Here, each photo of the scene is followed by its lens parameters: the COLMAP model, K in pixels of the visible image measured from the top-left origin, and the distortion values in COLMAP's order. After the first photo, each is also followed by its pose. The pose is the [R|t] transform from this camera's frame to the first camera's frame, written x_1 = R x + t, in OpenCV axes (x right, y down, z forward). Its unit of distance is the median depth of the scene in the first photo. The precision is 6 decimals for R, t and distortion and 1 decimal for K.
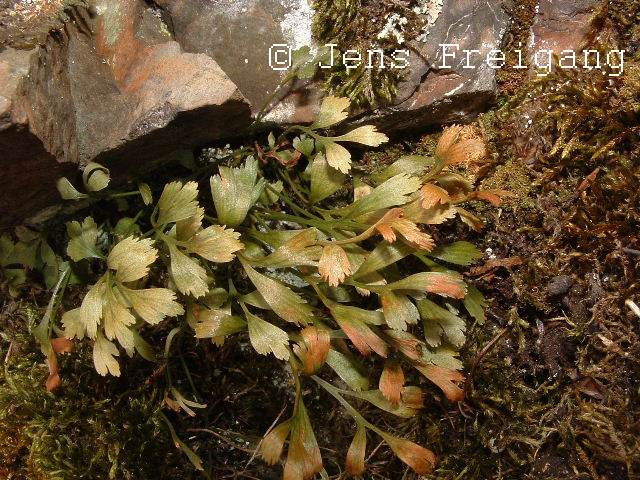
lens RADIAL K [[730.1, 0, 320.0], [0, 730.1, 240.0], [0, 0, 1]] dist [-0.321485, 0.267326]
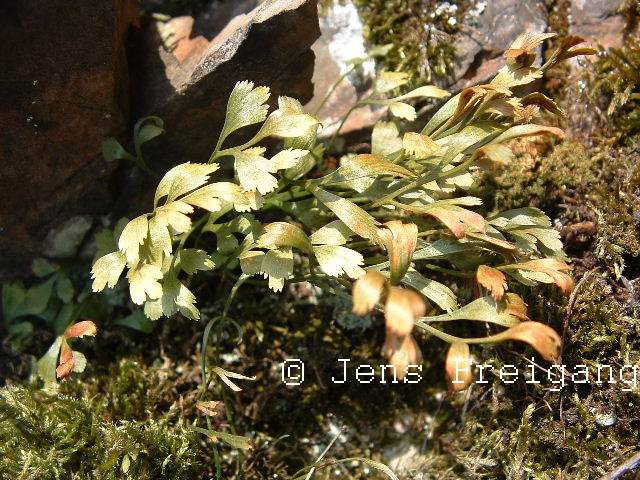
lens RADIAL K [[730.1, 0, 320.0], [0, 730.1, 240.0], [0, 0, 1]] dist [-0.321485, 0.267326]
pose [[0.999666, 0.002404, 0.025718, -0.109324], [0.008433, 0.910734, -0.412908, 0.442579], [-0.024415, 0.412987, 0.910410, 0.180444]]
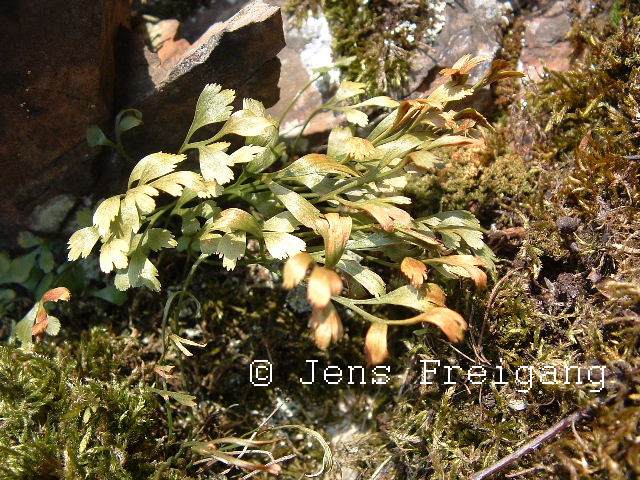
lens RADIAL K [[720.6, 0, 319.9], [0, 720.6, 233.3], [0, 0, 1]] dist [-0.309010, 0.246207]
pose [[0.997119, 0.065090, 0.038959, -0.058609], [-0.042618, 0.905535, -0.422125, 0.495689], [-0.062755, 0.419249, 0.905700, 0.096005]]
